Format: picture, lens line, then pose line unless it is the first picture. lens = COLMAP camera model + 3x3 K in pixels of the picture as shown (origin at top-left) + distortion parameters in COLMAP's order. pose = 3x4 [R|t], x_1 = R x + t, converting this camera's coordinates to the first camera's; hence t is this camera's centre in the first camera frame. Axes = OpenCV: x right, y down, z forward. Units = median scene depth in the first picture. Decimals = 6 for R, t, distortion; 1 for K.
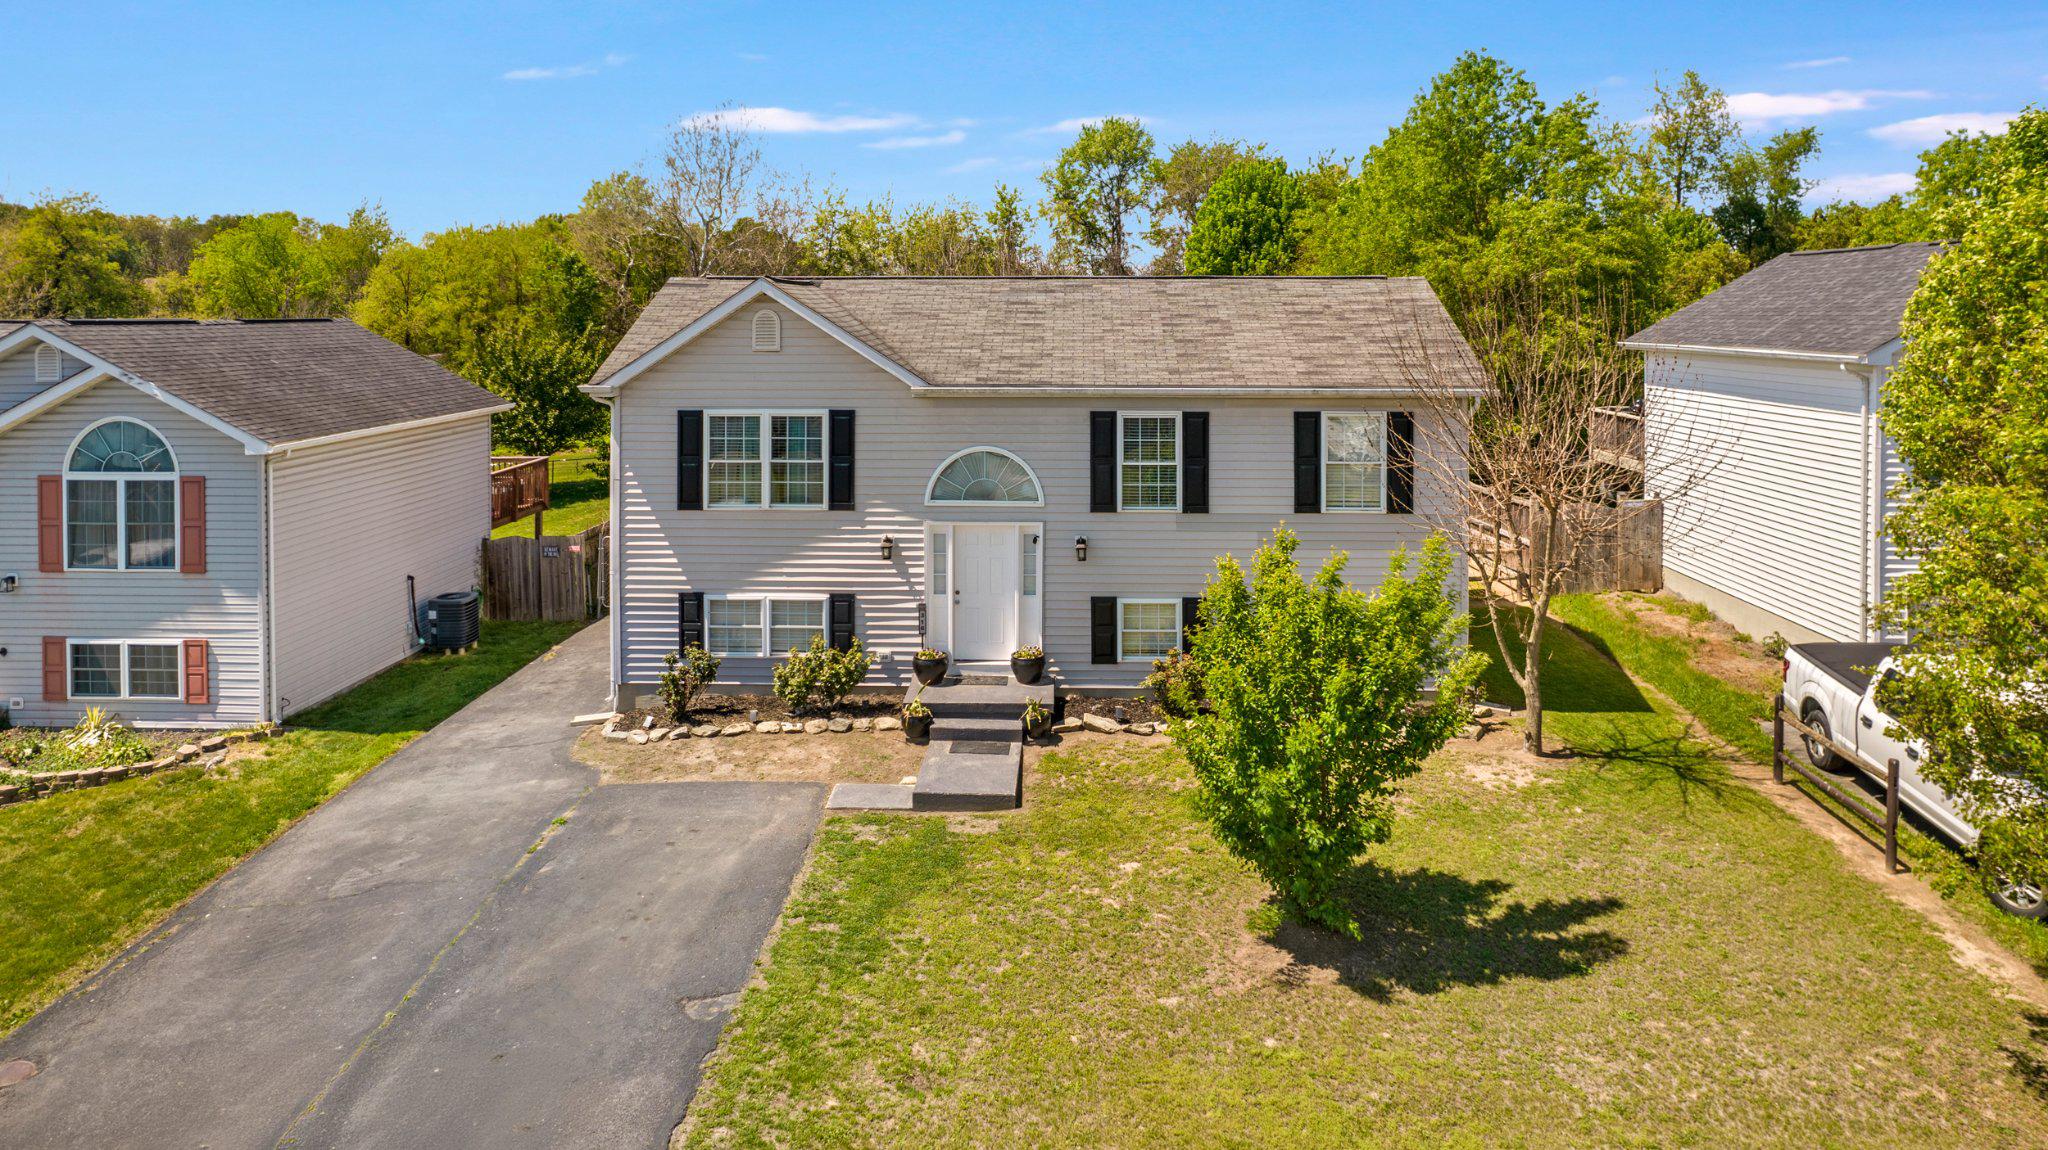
lens RADIAL K [[1407.4, 0, 1029.1], [0, 1407.4, 356.1], [0, 0, 1]] dist [-0.085228, 0.069401]
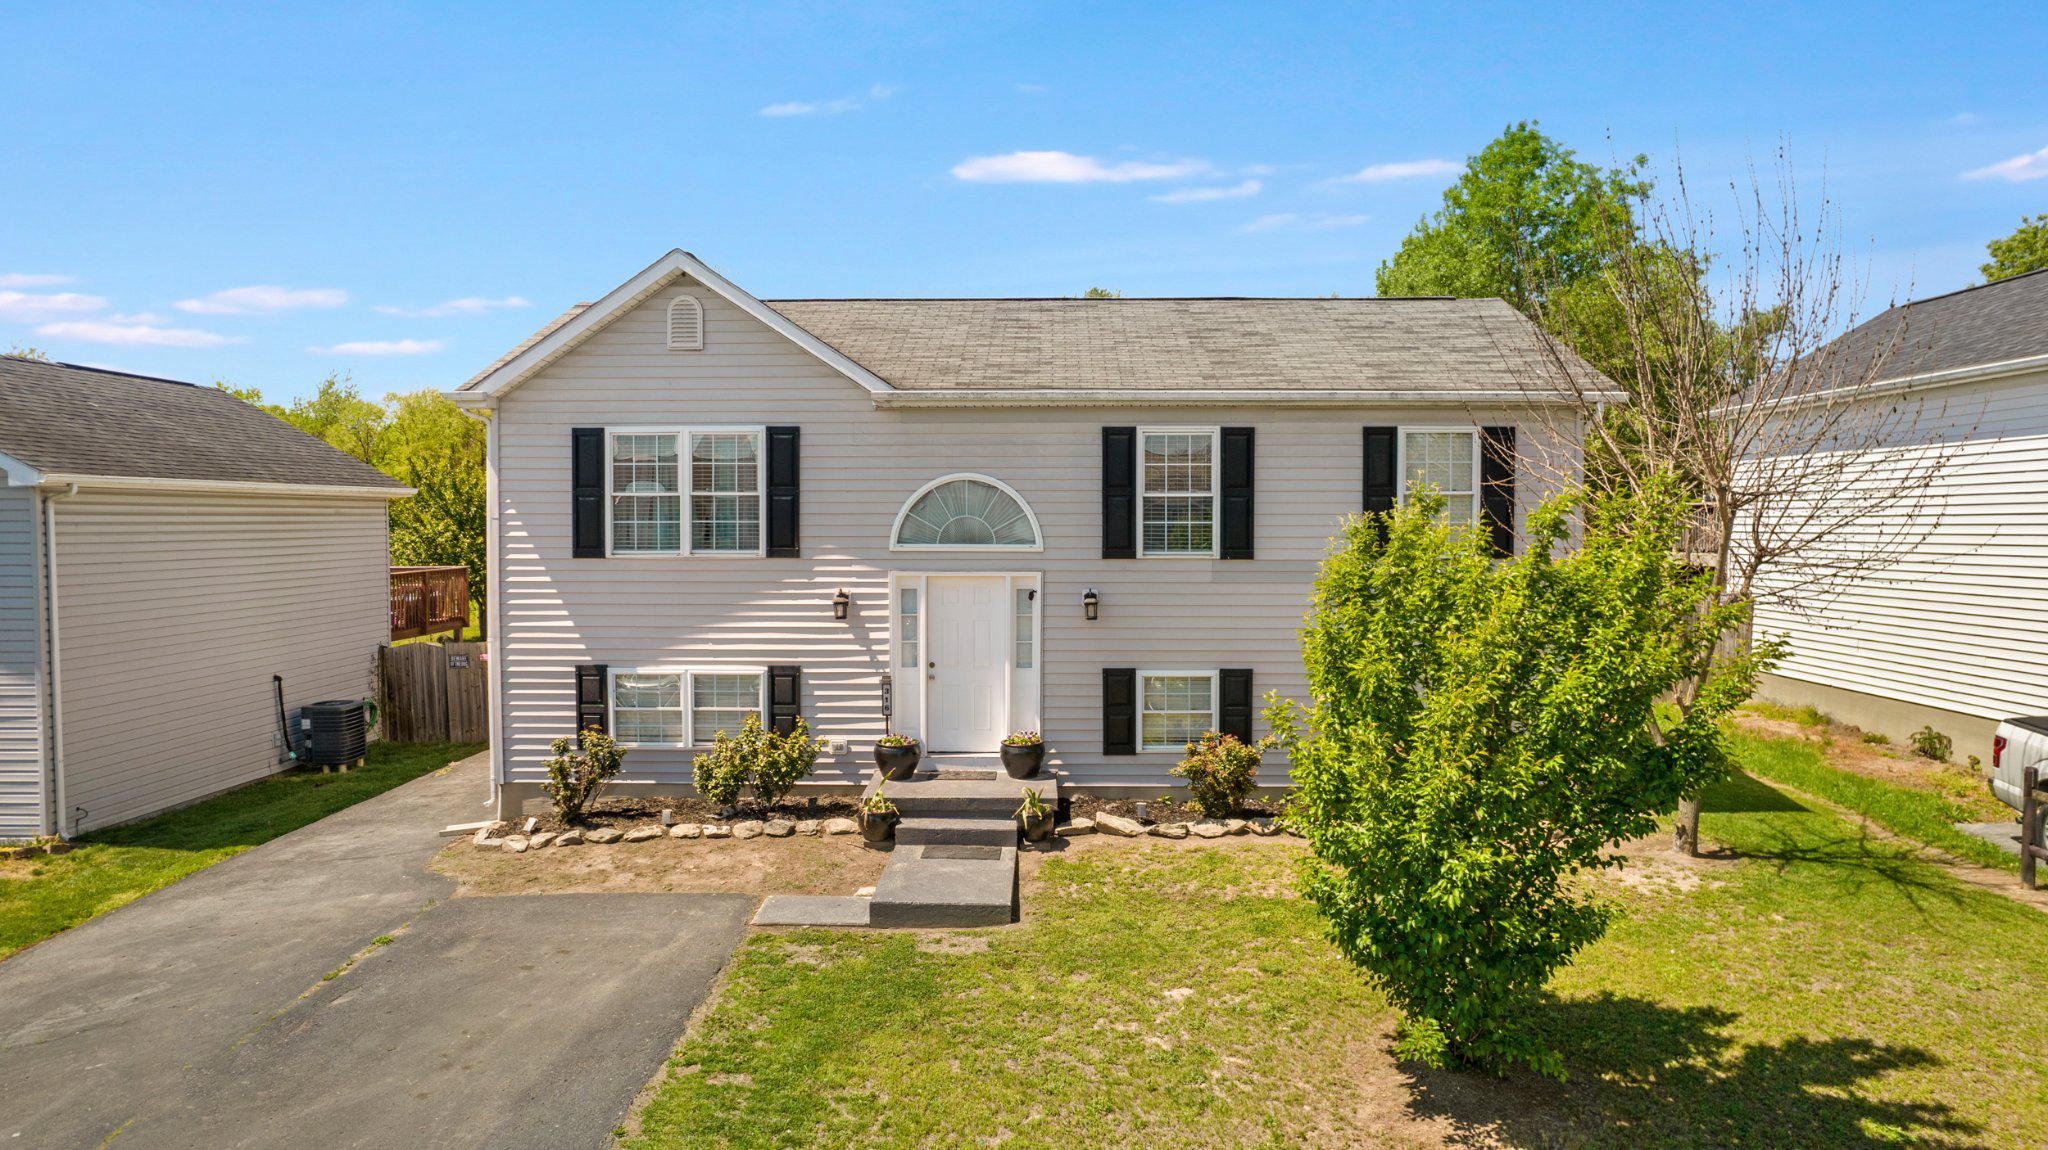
lens RADIAL K [[1360.9, 0, 1024.0], [0, 1360.9, 575.0], [0, 0, 1]] dist [-0.119138, 0.119031]
pose [[0.999898, -0.001517, 0.014227, -0.010708], [0.001339, 0.999921, 0.012502, 0.113234], [-0.014245, -0.012481, 0.999821, 0.252347]]
